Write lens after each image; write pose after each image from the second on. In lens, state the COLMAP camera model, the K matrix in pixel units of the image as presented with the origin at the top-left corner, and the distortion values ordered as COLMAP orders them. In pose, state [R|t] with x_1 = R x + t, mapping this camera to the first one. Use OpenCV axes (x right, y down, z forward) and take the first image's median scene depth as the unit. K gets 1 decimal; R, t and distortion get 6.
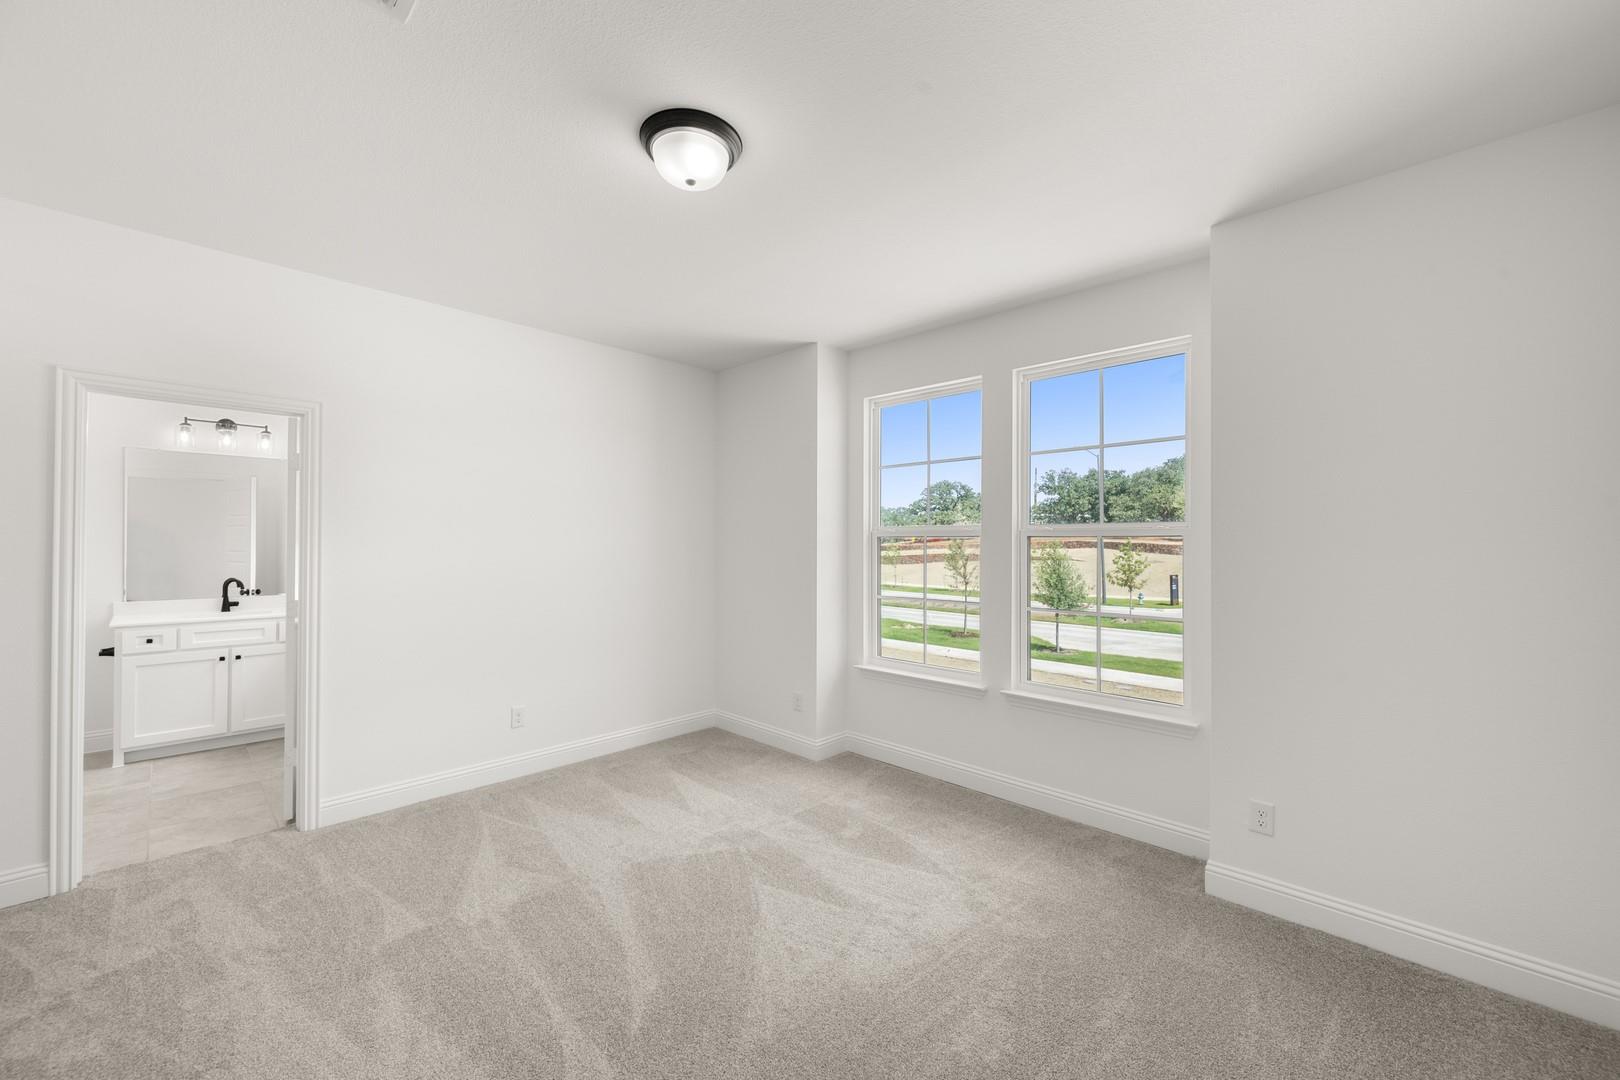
lens RADIAL K [[633.0, 0, 810.7], [0, 633.0, 540.5], [0, 0, 1]] dist [0.000192, -0.000033]
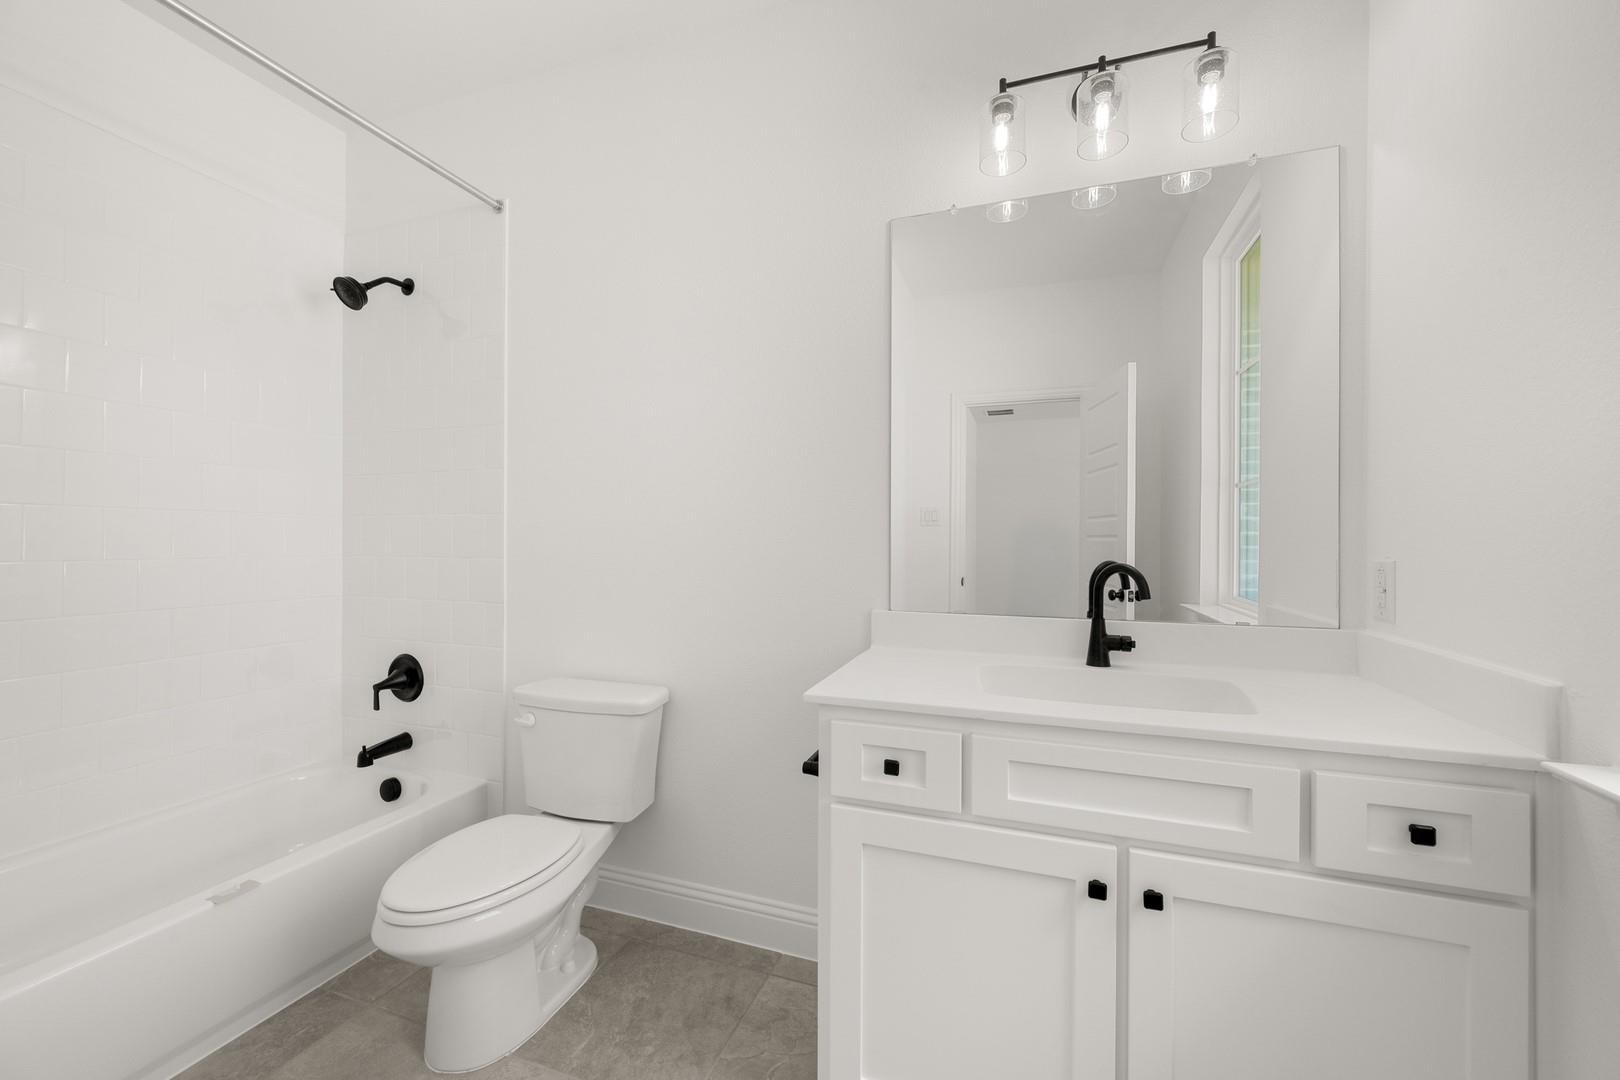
lens RADIAL K [[633.0, 0, 810.7], [0, 633.0, 540.5], [0, 0, 1]] dist [0.000192, -0.000033]
pose [[0.416228, -0.001643, -0.909259, -0.752321], [0.001358, 0.999998, -0.001185, 0.054193], [0.909259, -0.000741, 0.416230, 0.796938]]
